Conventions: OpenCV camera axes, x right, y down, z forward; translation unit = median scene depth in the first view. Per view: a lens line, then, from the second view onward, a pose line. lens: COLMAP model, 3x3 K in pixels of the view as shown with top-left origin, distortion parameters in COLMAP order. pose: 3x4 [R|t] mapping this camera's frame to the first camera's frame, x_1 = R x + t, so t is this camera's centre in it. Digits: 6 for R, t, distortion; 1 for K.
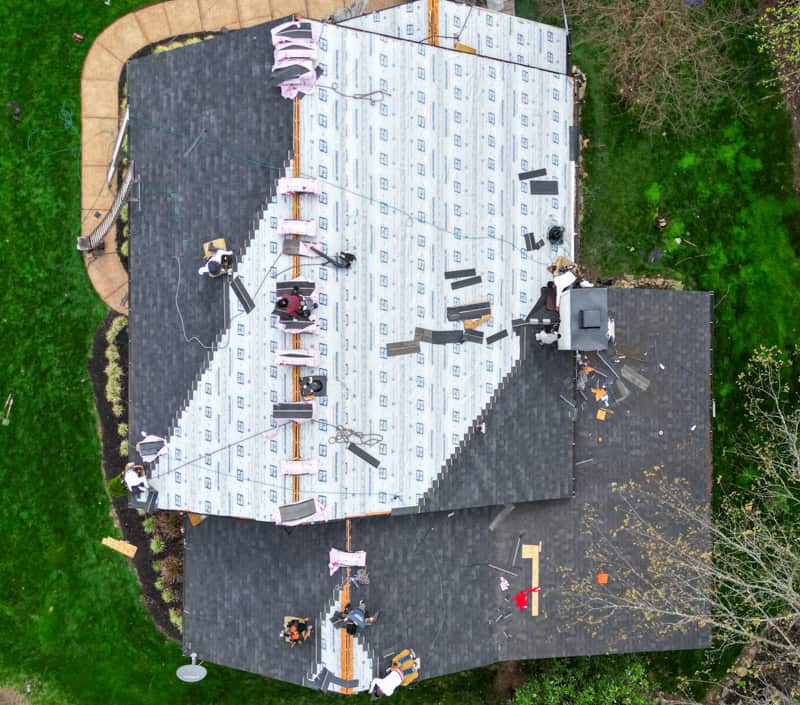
lens RADIAL K [[804.3, 0, 421.5], [0, 804.3, 358.9], [0, 0, 1]] dist [0.035964, 0.000000]
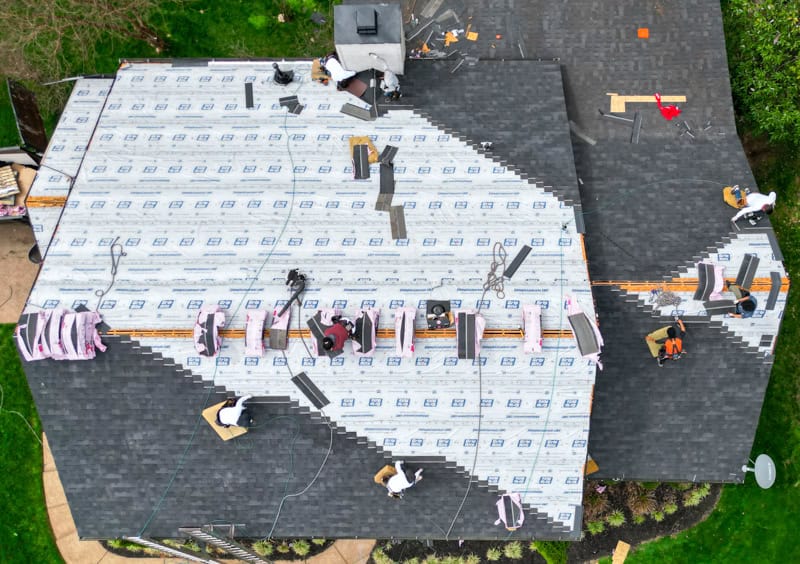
lens RADIAL K [[679.4, 0, 420.7], [0, 679.4, 254.4], [0, 0, 1]] dist [0.018647, 0.015567]
pose [[-0.000511, -0.996249, 0.086532, -0.109566], [0.999752, -0.002435, -0.022125, 0.025527], [0.022252, 0.086499, 0.996003, 0.216821]]
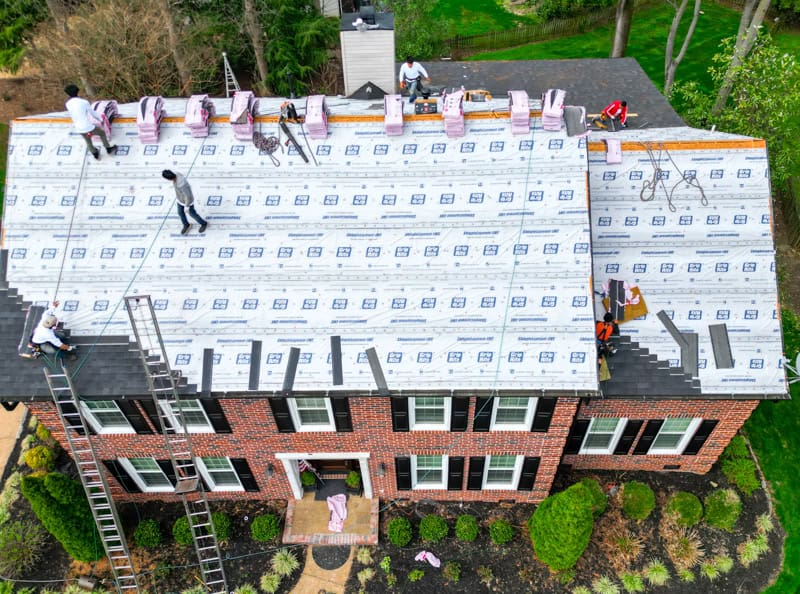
lens RADIAL K [[664.4, 0, 404.6], [0, 664.4, 303.6], [0, 0, 1]] dist [0.020043, -0.000201]
pose [[0.012741, -0.782185, 0.622916, -0.627655], [0.999706, -0.002891, -0.024078, 0.022502], [0.020635, 0.623039, 0.781918, 0.456234]]
